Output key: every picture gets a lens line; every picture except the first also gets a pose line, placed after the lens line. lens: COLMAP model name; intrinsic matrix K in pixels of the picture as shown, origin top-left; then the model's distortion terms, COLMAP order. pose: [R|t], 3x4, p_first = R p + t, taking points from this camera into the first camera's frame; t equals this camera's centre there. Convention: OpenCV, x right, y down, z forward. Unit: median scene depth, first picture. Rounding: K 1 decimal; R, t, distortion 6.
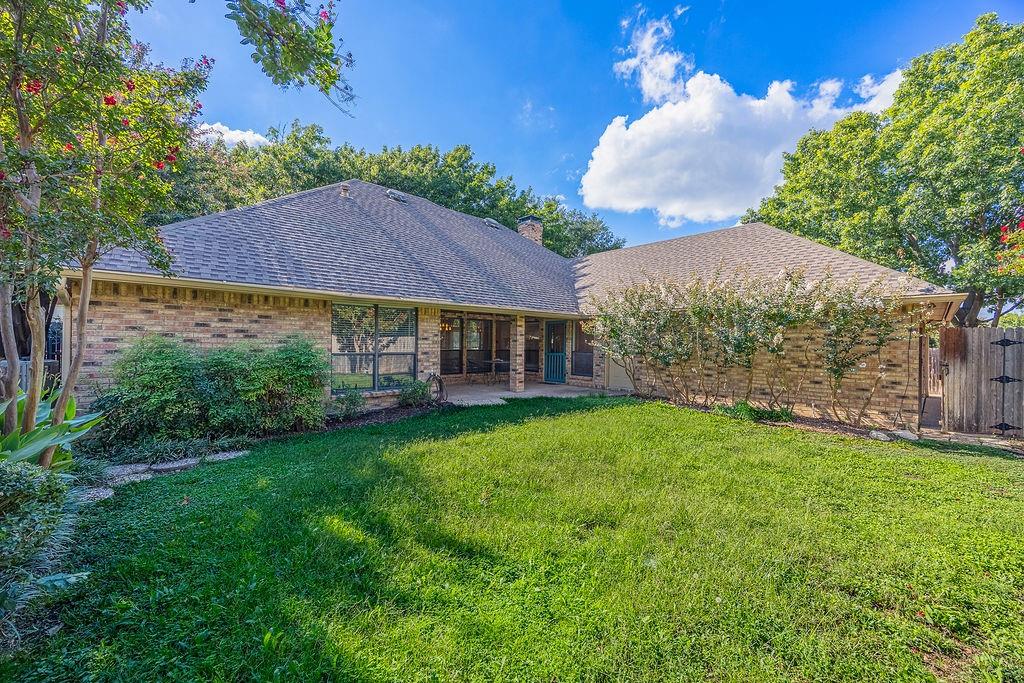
lens RADIAL K [[393.8, 0, 511.8], [0, 393.8, 342.3], [0, 0, 1]] dist [0.001830, 0.000276]
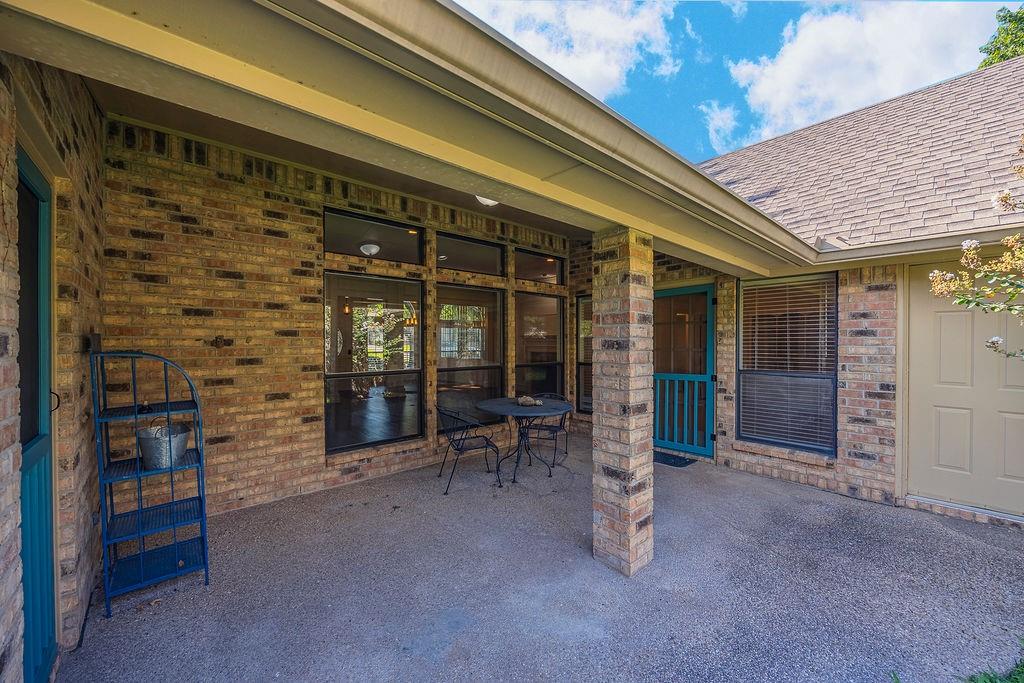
lens RADIAL K [[393.8, 0, 512.6], [0, 393.8, 344.8], [0, 0, 1]] dist [0.001830, 0.000276]
pose [[0.999843, -0.011930, -0.013138, -0.046585], [0.012038, 0.999894, 0.008217, -0.005994], [0.013039, -0.008374, 0.999880, 0.737446]]
